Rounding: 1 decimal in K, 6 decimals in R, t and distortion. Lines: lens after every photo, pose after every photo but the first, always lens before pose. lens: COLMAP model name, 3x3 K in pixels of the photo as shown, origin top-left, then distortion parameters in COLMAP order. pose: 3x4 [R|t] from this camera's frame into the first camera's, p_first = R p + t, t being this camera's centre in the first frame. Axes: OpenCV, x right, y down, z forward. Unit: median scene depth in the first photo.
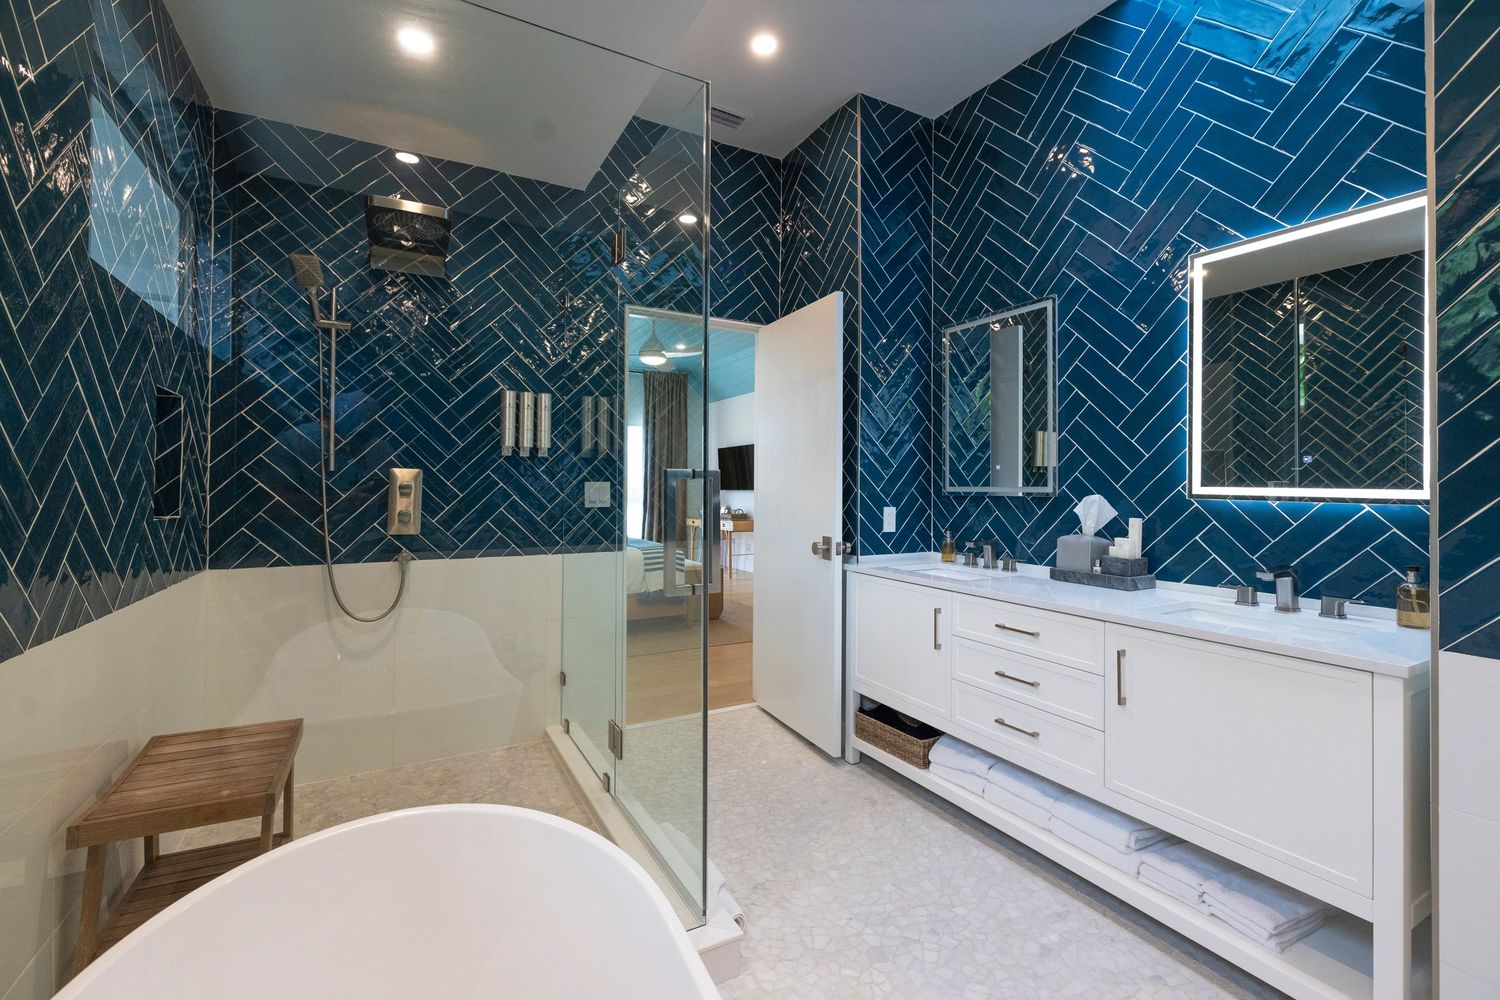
lens RADIAL K [[651.7, 0, 757.0], [0, 651.7, 492.6], [0, 0, 1]] dist [0.001490, 0.000532]
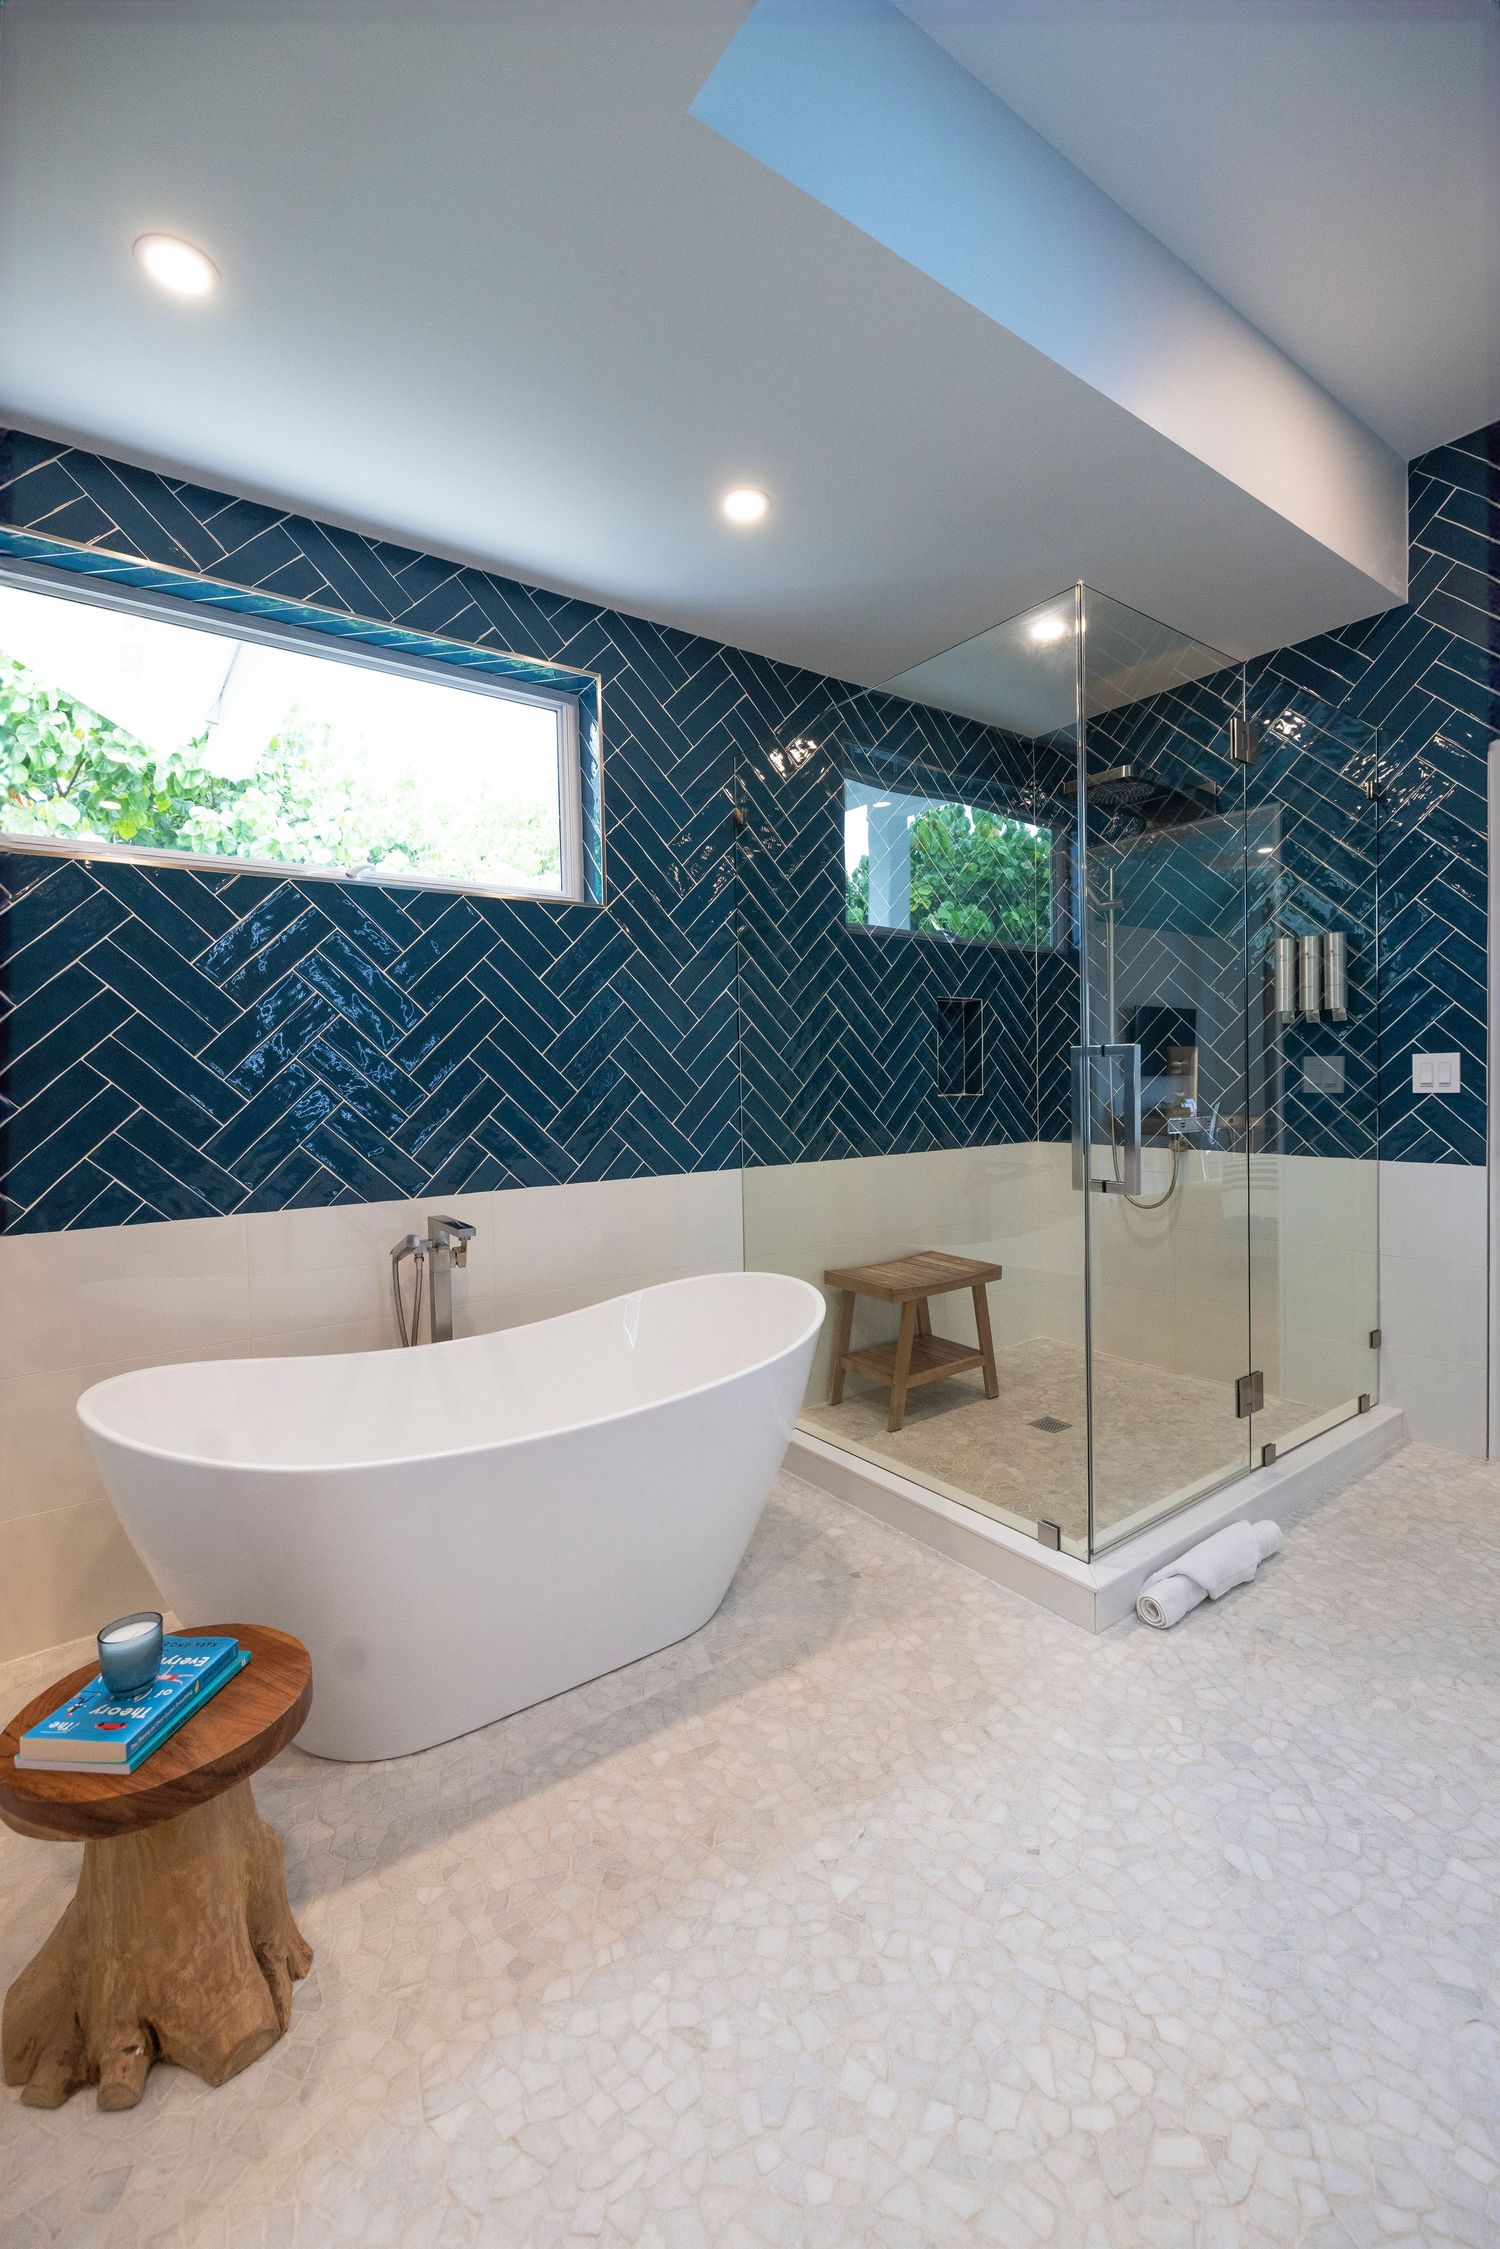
lens RADIAL K [[977.2, 0, 762.8], [0, 977.2, 1117.2], [0, 0, 1]] dist [0.001490, 0.000532]
pose [[0.121547, 0.042322, -0.991683, 0.676048], [0.012484, 0.998946, 0.044162, -0.004718], [0.992507, -0.017748, 0.120891, 0.240098]]
